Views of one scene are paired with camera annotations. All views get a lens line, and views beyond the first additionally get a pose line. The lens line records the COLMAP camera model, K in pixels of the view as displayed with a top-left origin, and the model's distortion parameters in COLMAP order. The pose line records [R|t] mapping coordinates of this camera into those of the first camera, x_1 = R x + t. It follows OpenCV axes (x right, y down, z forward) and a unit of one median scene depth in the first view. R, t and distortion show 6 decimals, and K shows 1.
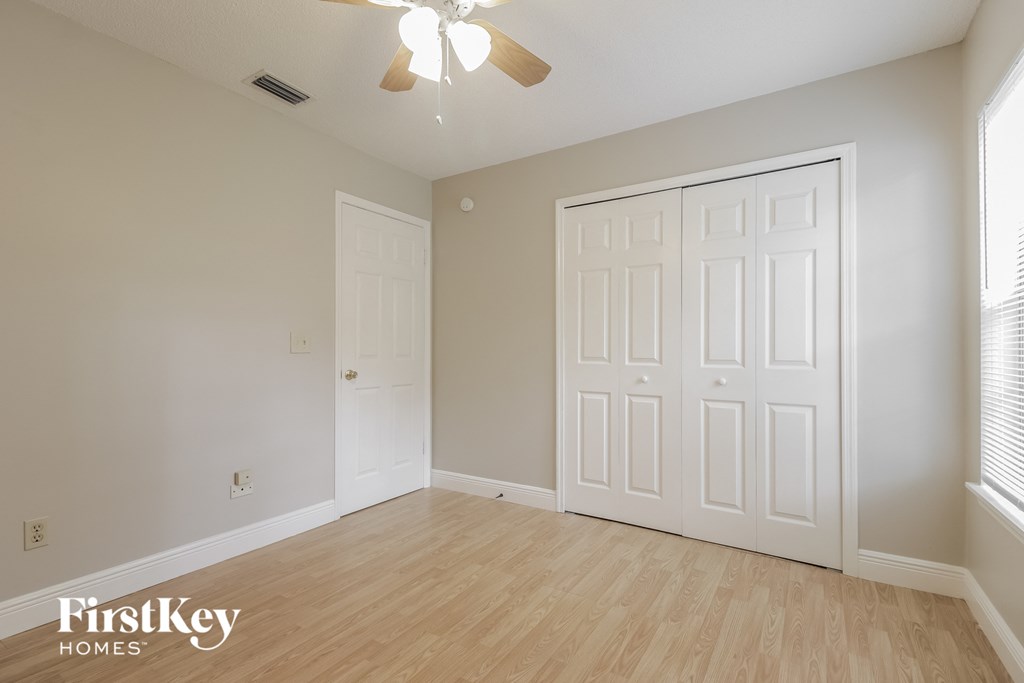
lens RADIAL K [[486.8, 0, 517.7], [0, 486.8, 356.4], [0, 0, 1]] dist [0.002199, 0.000122]
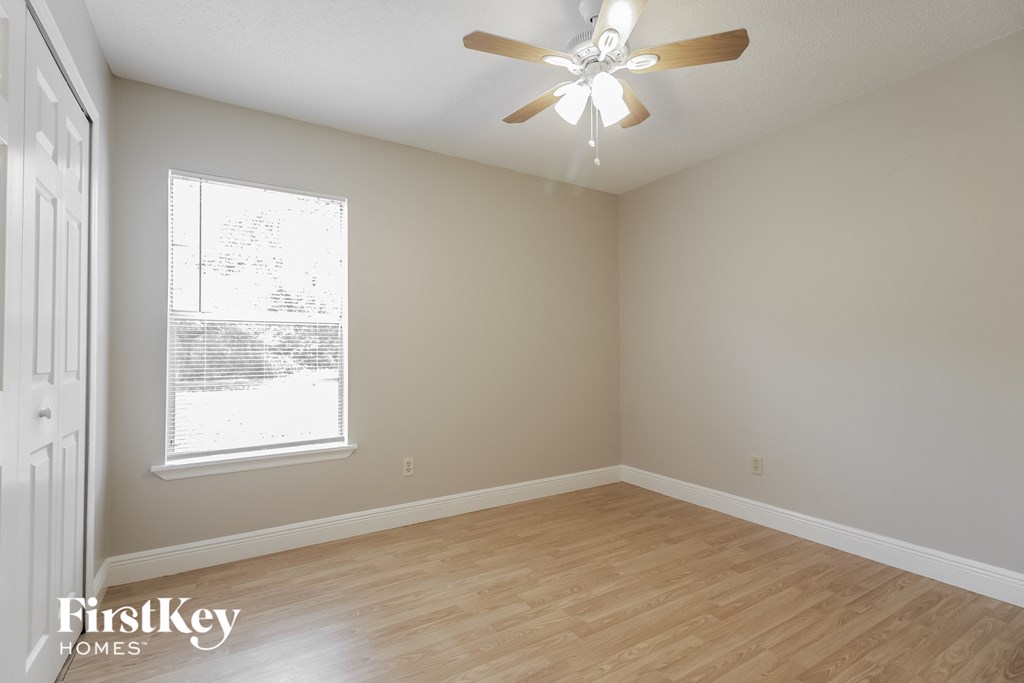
lens RADIAL K [[486.8, 0, 517.7], [0, 486.8, 356.4], [0, 0, 1]] dist [0.002199, 0.000122]
pose [[-0.910846, 0.006062, 0.412701, -0.378943], [0.010159, 0.999918, 0.007736, -0.009273], [-0.412620, 0.011239, -0.910834, 1.732253]]
